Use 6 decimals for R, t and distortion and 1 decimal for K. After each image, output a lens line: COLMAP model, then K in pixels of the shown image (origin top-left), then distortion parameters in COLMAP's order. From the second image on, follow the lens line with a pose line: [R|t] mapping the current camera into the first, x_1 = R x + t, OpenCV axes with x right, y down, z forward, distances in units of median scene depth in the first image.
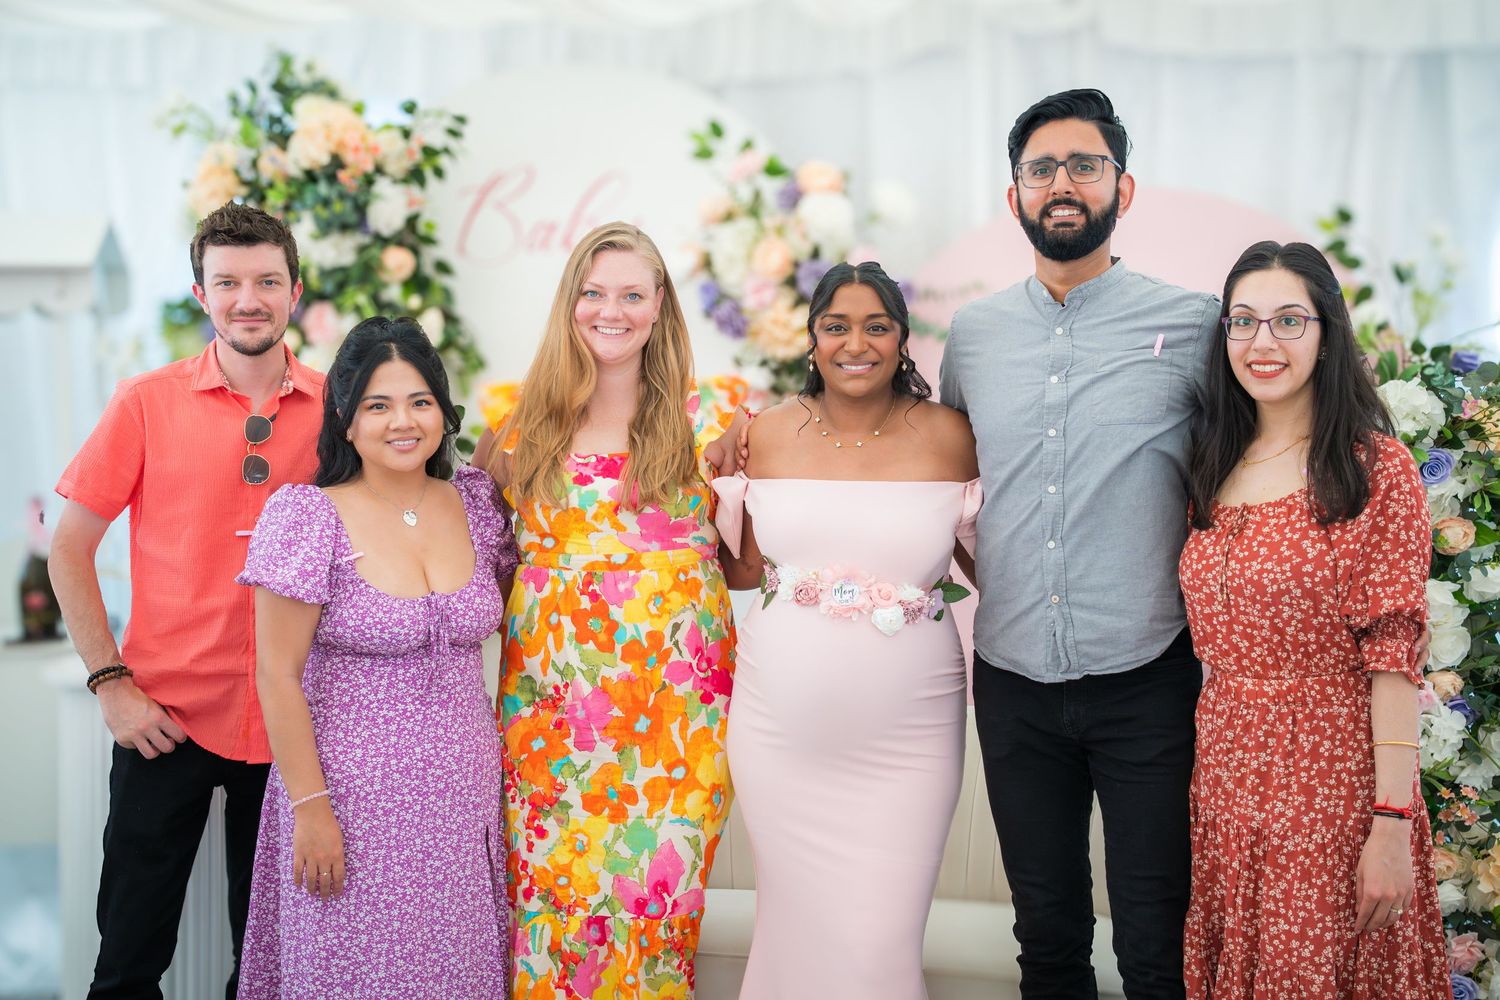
lens RADIAL K [[2485.2, 0, 776.0], [0, 2485.2, 540.9], [0, 0, 1]] dist [0.346752, 0.000000]
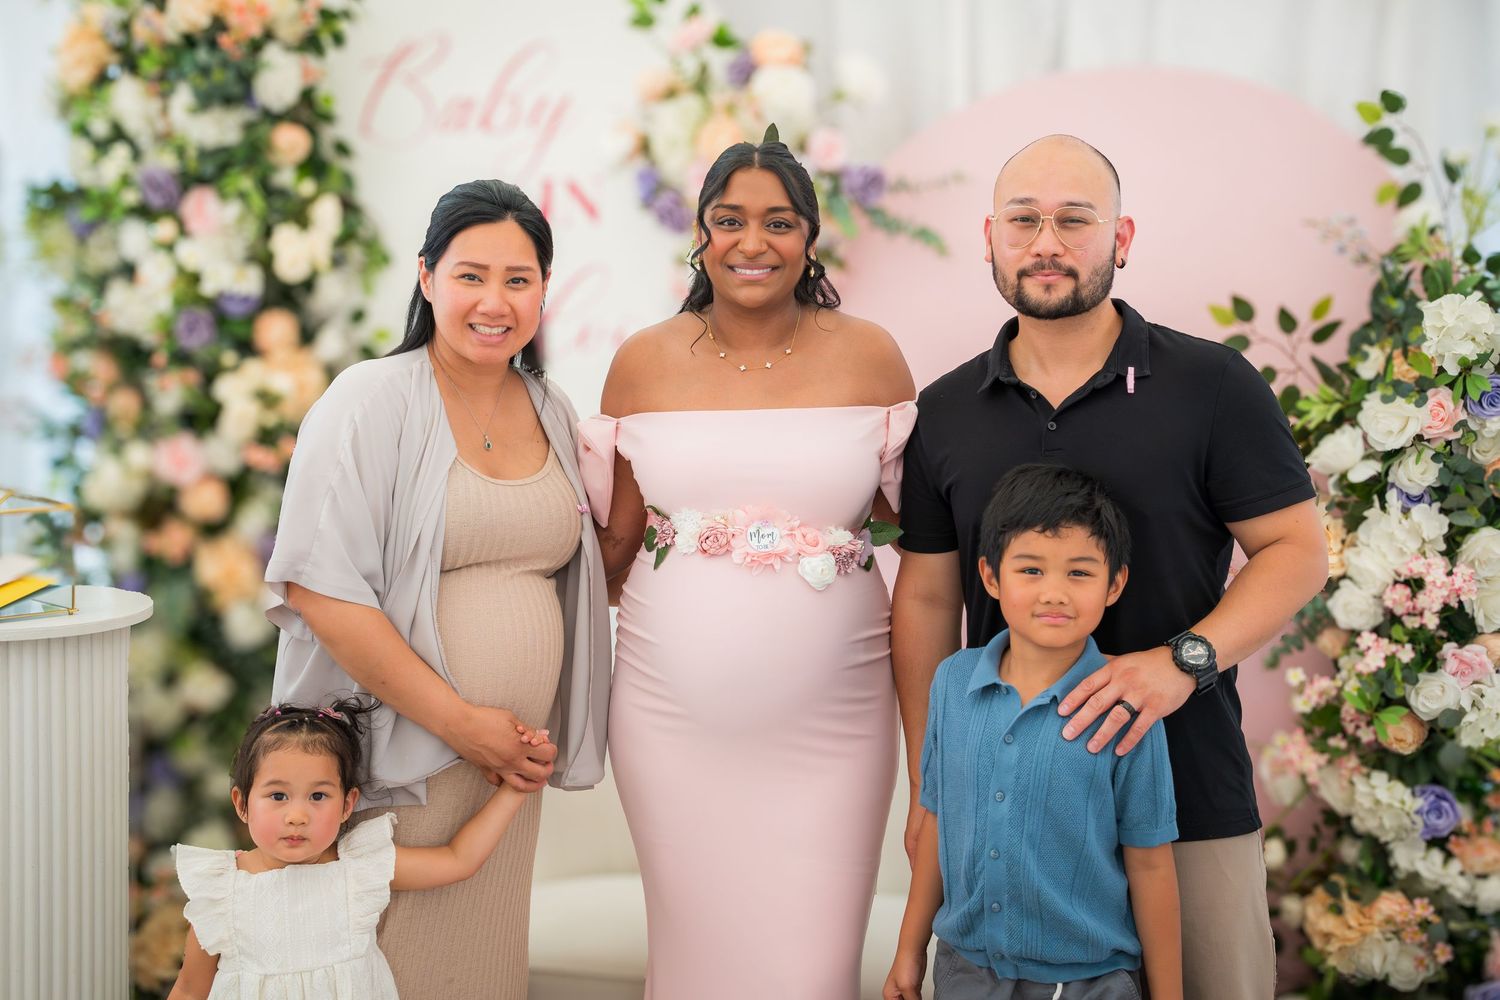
lens RADIAL K [[2190.1, 0, 736.8], [0, 2190.1, 458.8], [0, 0, 1]] dist [0.167502, 0.000000]
pose [[0.999746, 0.011068, 0.019611, -0.009552], [-0.011460, 0.999734, 0.020007, -0.018423], [-0.019384, -0.020227, 0.999607, 0.231686]]
